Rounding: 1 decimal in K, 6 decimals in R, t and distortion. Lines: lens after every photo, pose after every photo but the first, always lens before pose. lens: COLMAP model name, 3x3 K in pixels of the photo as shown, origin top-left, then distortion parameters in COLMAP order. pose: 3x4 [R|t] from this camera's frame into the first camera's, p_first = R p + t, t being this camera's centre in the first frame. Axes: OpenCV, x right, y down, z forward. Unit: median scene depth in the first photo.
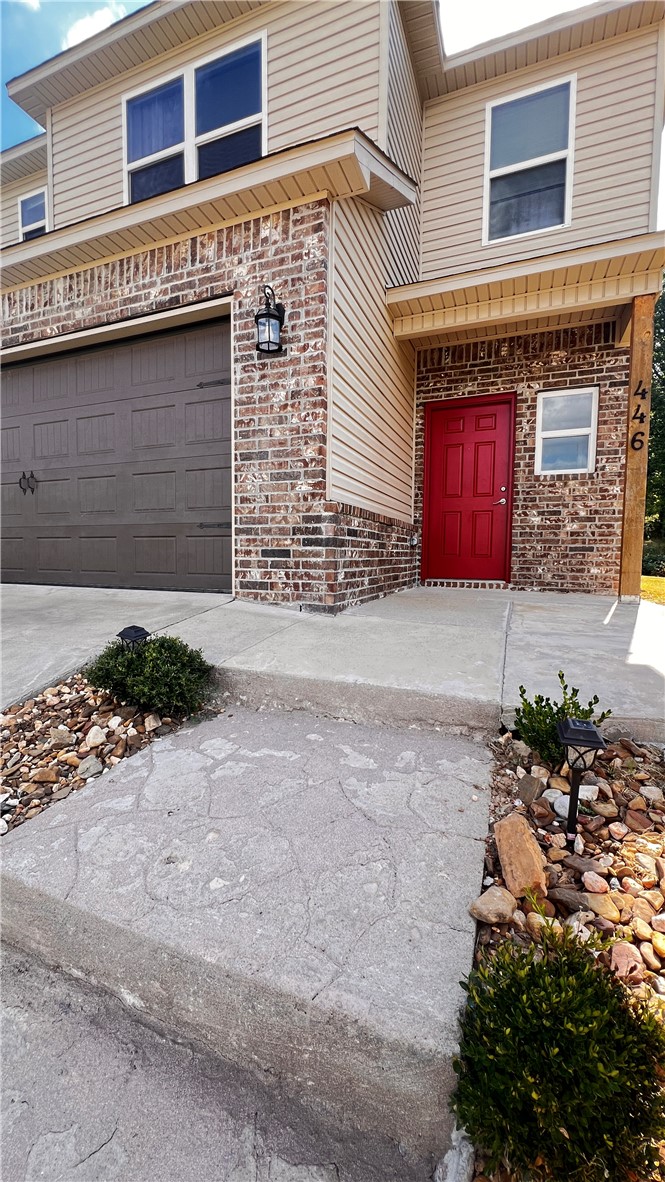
lens RADIAL K [[477.7, 0, 329.5], [0, 477.7, 590.4], [0, 0, 1]] dist [-0.002799, -0.000047]
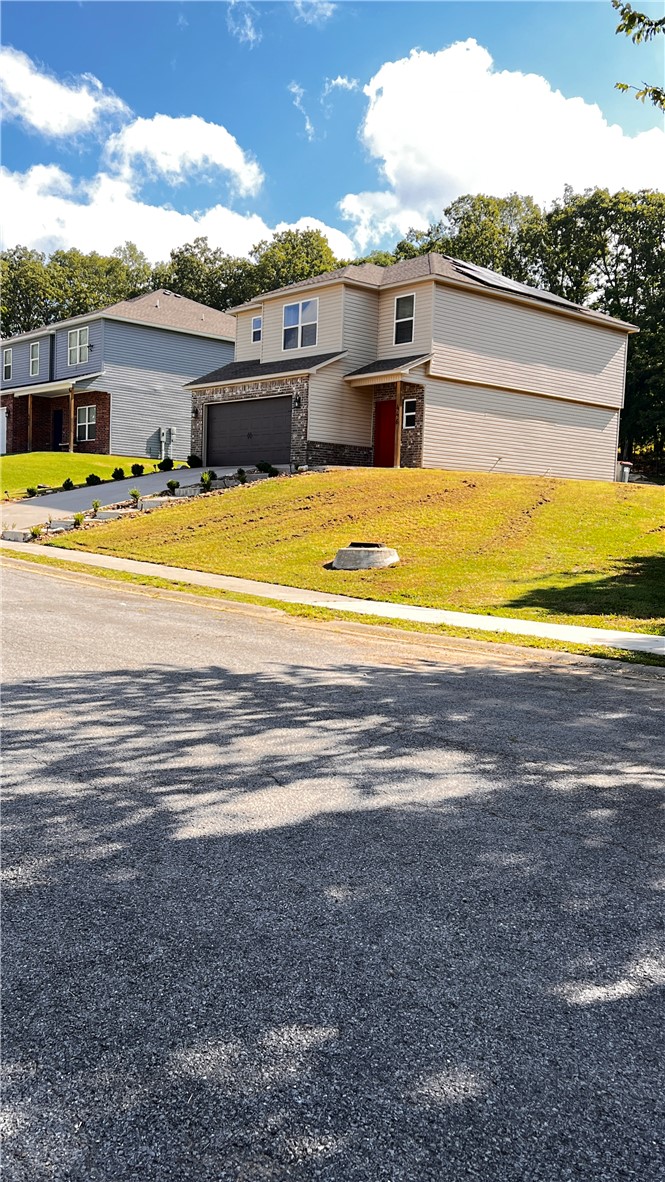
lens RADIAL K [[1032.6, 0, 332.5], [0, 1032.6, 591.0], [0, 0, 1]] dist [0.135112, -0.004069]
pose [[0.888208, 0.052541, -0.456428, 3.024169], [-0.061340, 0.998107, -0.004471, 0.799773], [0.455329, 0.031969, 0.889749, -4.796625]]
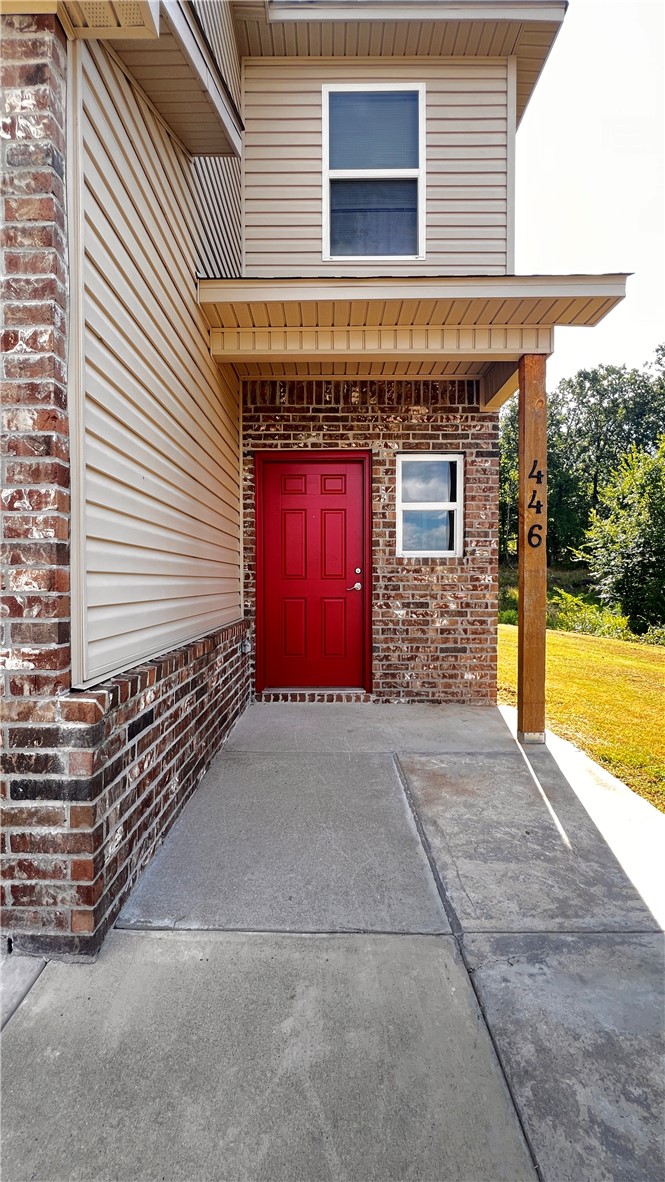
lens RADIAL K [[477.7, 0, 329.5], [0, 477.7, 590.4], [0, 0, 1]] dist [-0.002799, -0.000047]
pose [[0.928132, -0.018833, 0.371774, 0.033224], [0.036965, 0.998446, -0.041706, -0.161622], [-0.370411, 0.052451, 0.927386, 0.320710]]
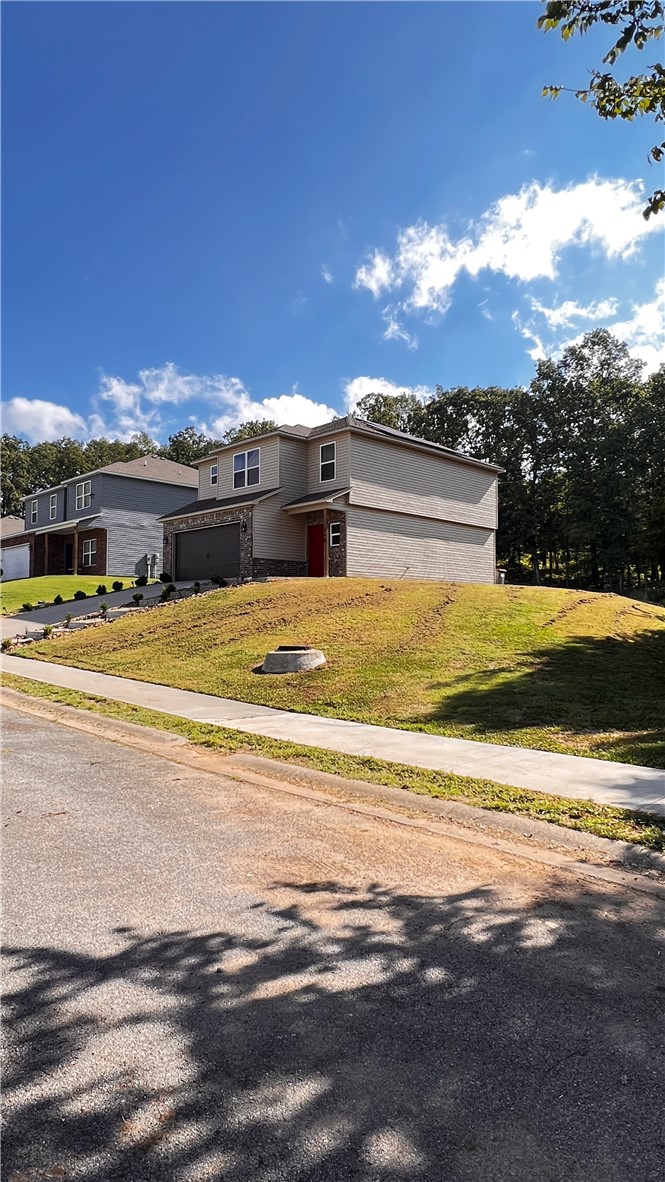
lens RADIAL K [[687.2, 0, 332.5], [0, 687.2, 591.0], [0, 0, 1]] dist [0.000068, -0.000150]
pose [[0.913353, -0.023705, -0.406478, 2.592163], [-0.023853, 0.993474, -0.111533, 0.674407], [0.406470, 0.111565, 0.906827, -3.684813]]
